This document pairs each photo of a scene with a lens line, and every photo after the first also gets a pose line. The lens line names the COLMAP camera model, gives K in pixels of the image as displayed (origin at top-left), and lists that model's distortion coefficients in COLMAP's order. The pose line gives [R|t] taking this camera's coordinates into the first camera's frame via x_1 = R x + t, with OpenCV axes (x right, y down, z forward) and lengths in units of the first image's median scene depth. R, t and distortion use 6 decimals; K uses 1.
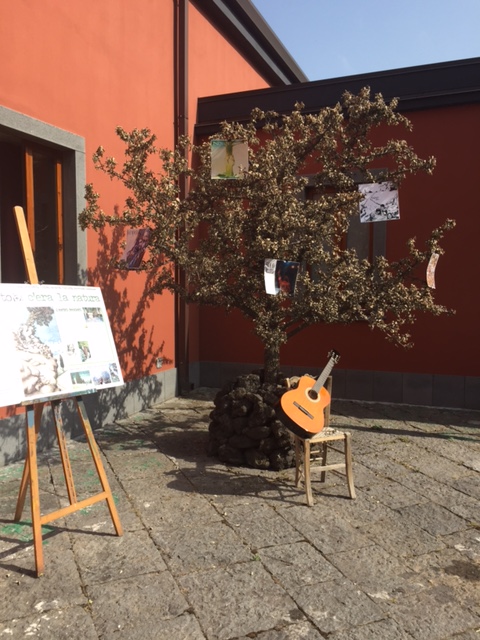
lens RADIAL K [[544.8, 0, 240.0], [0, 544.8, 320.0], [0, 0, 1]] dist [0.008000, 0.000430]
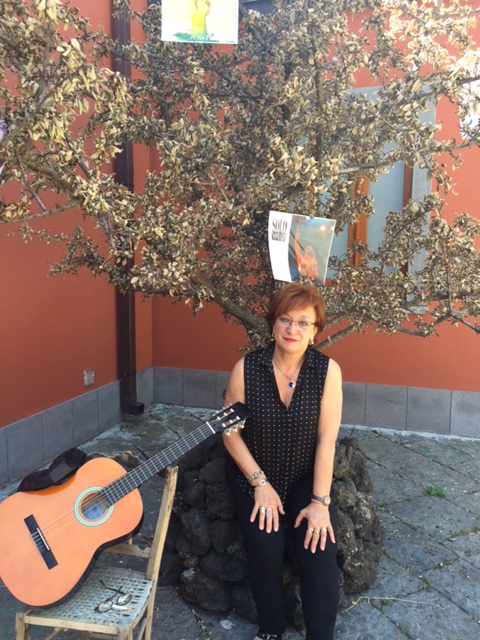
lens RADIAL K [[544.8, 0, 240.0], [0, 544.8, 320.0], [0, 0, 1]] dist [0.008000, 0.000430]
pose [[0.997378, -0.000800, 0.072369, -0.013532], [-0.002946, 0.998661, 0.051641, -0.023222], [-0.072314, -0.051719, 0.996040, 0.314627]]
